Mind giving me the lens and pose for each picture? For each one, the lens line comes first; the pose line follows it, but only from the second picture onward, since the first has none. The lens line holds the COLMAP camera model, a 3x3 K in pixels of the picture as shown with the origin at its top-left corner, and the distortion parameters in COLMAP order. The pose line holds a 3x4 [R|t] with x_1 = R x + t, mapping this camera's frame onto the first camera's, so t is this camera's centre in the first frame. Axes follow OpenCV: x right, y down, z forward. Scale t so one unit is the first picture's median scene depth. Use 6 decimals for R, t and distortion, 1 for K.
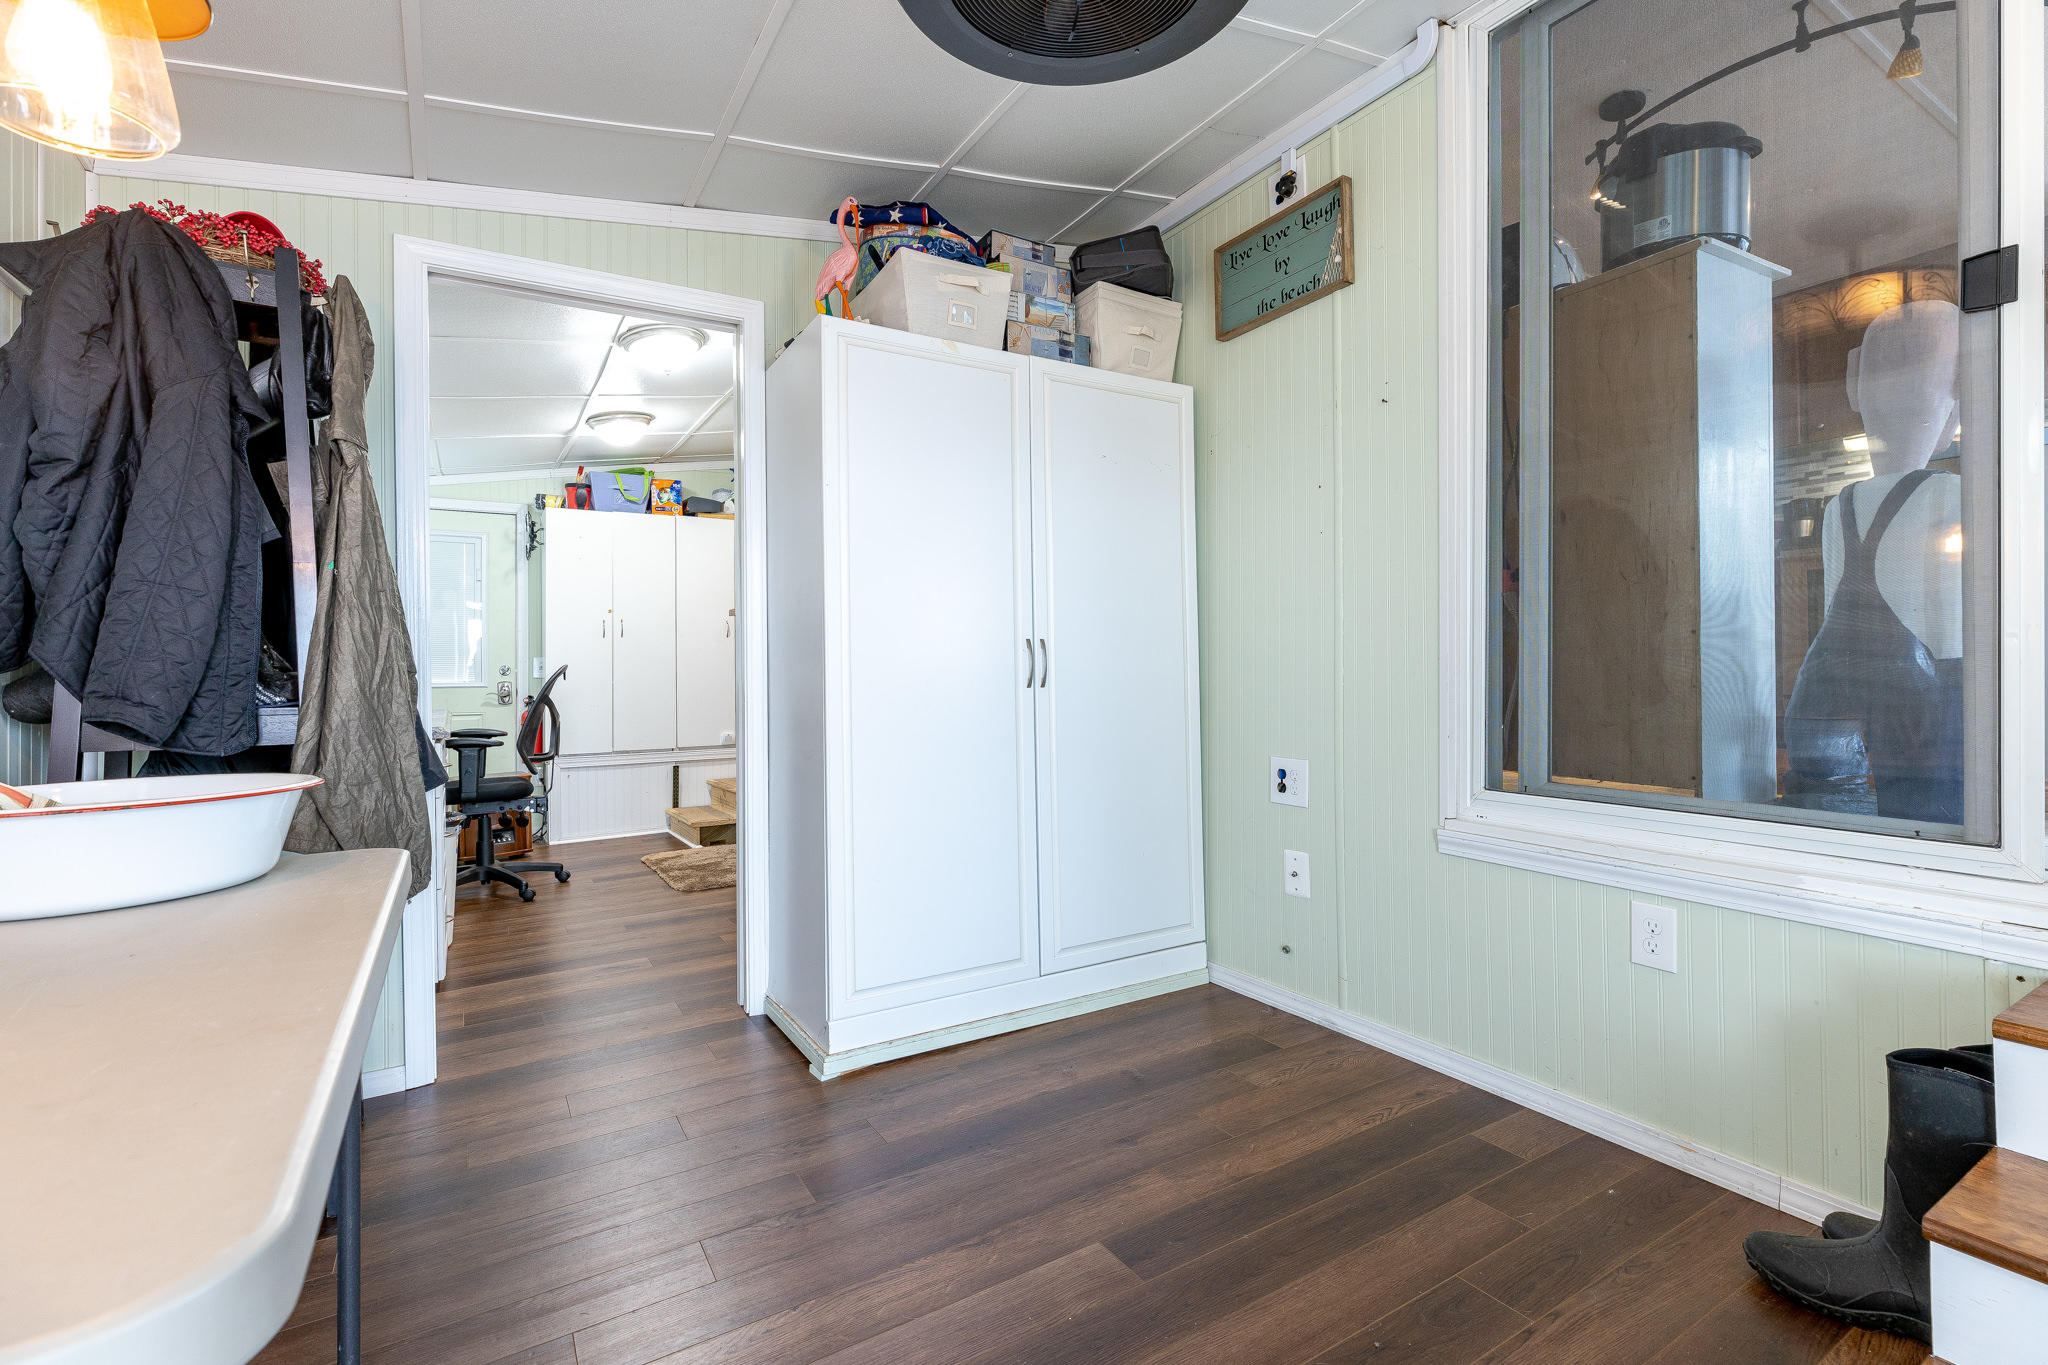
lens RADIAL K [[922.6, 0, 1032.0], [0, 922.6, 655.1], [0, 0, 1]] dist [0.001795, -0.000082]
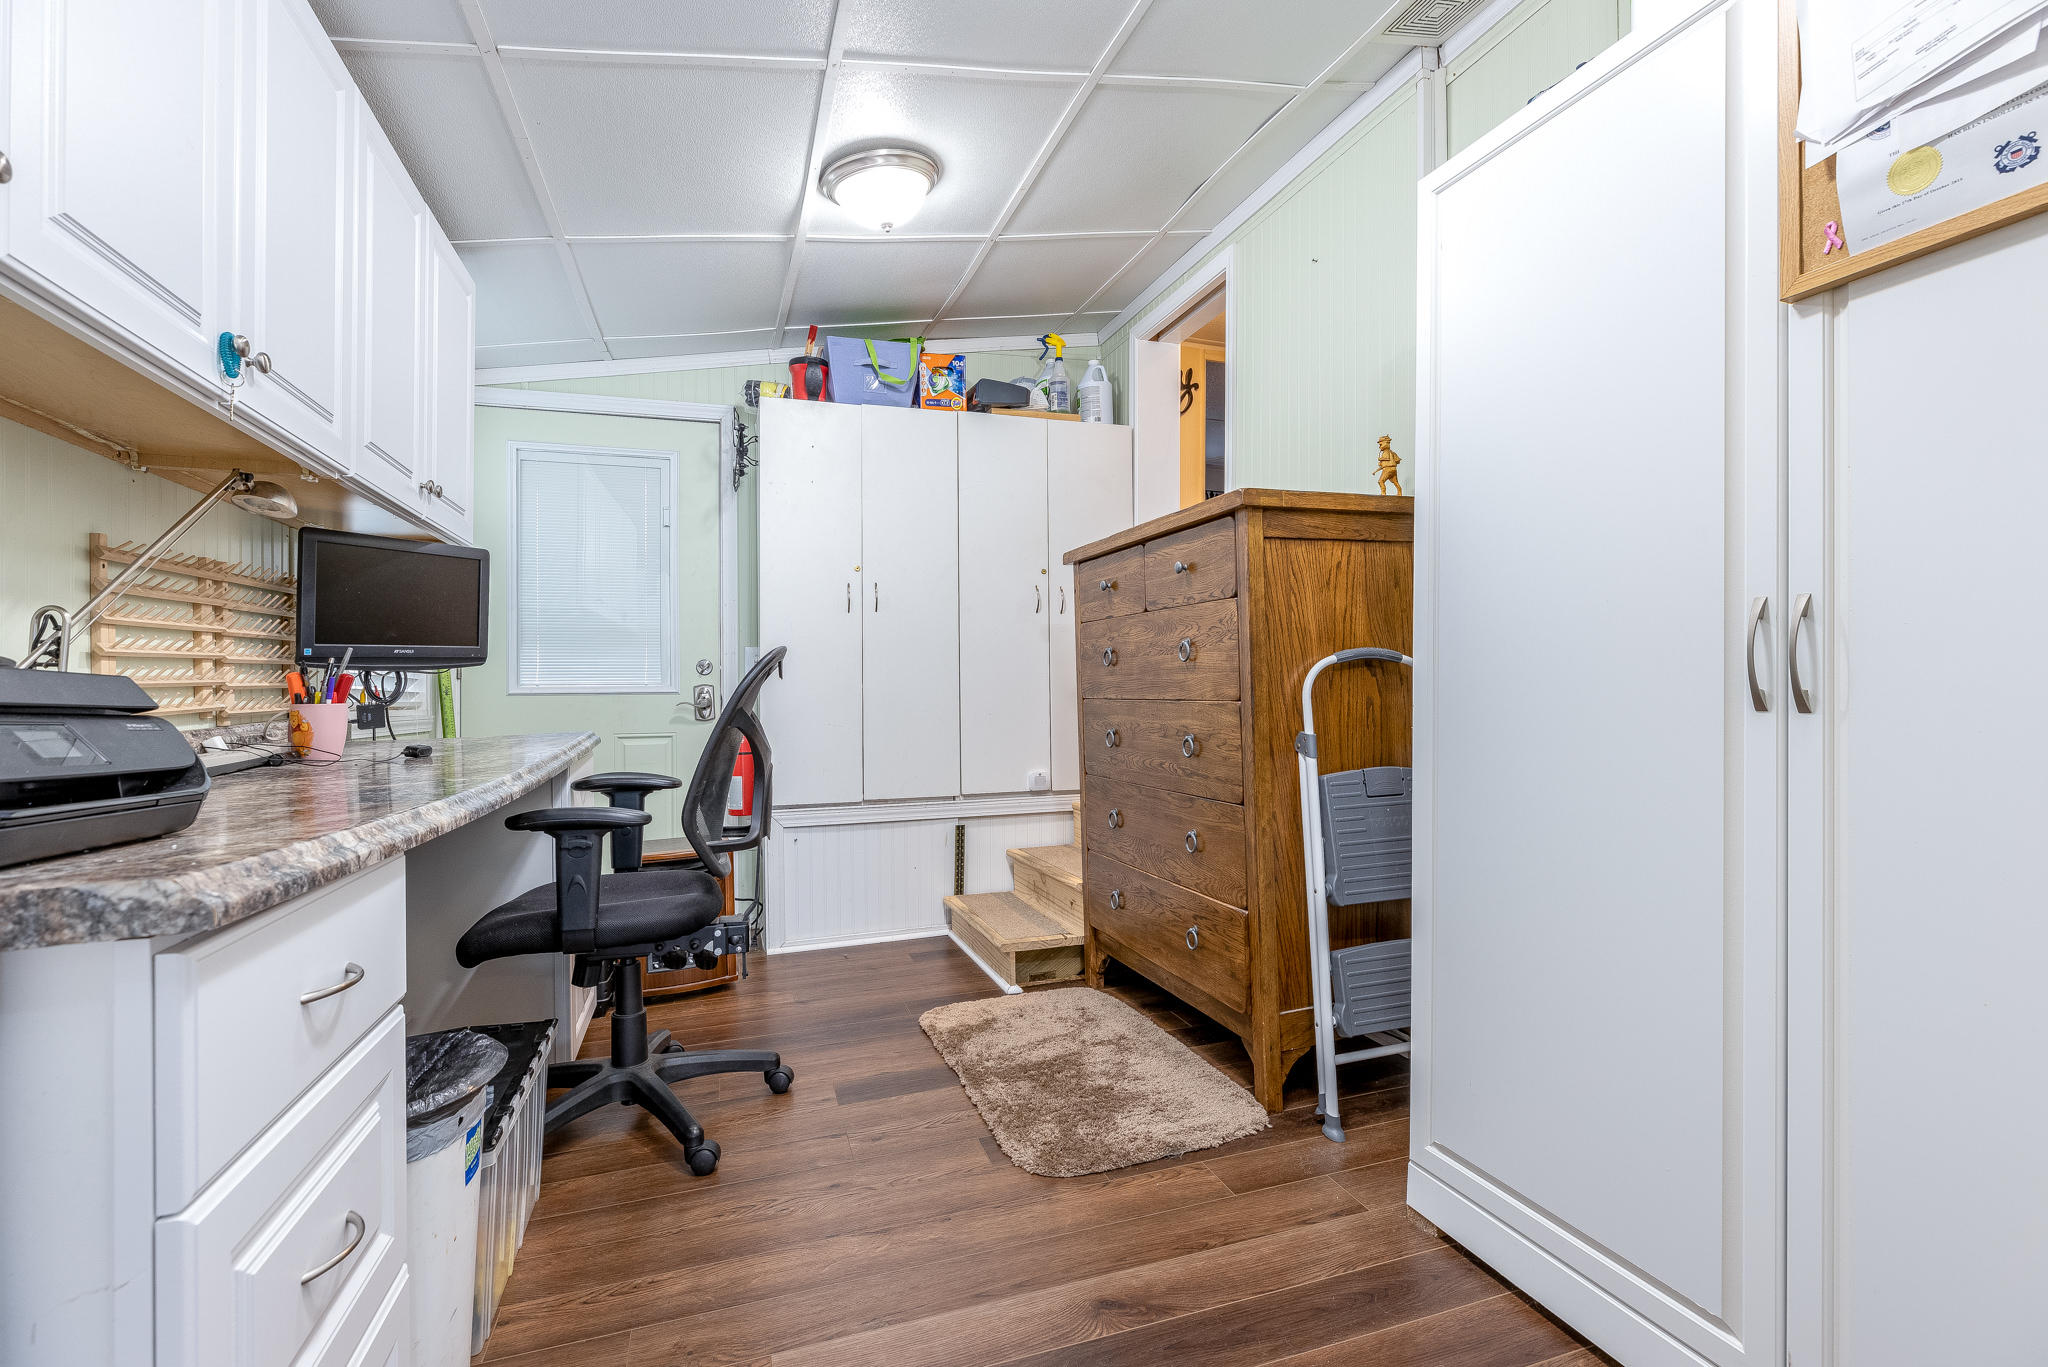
lens RADIAL K [[931.1, 0, 1024.8], [0, 931.1, 668.8], [0, 0, 1]] dist [0.003669, -0.000759]
pose [[0.972130, -0.001684, -0.234438, -0.208234], [0.002836, 0.999986, 0.004577, 0.015556], [0.234426, -0.005115, 0.972120, 0.432466]]
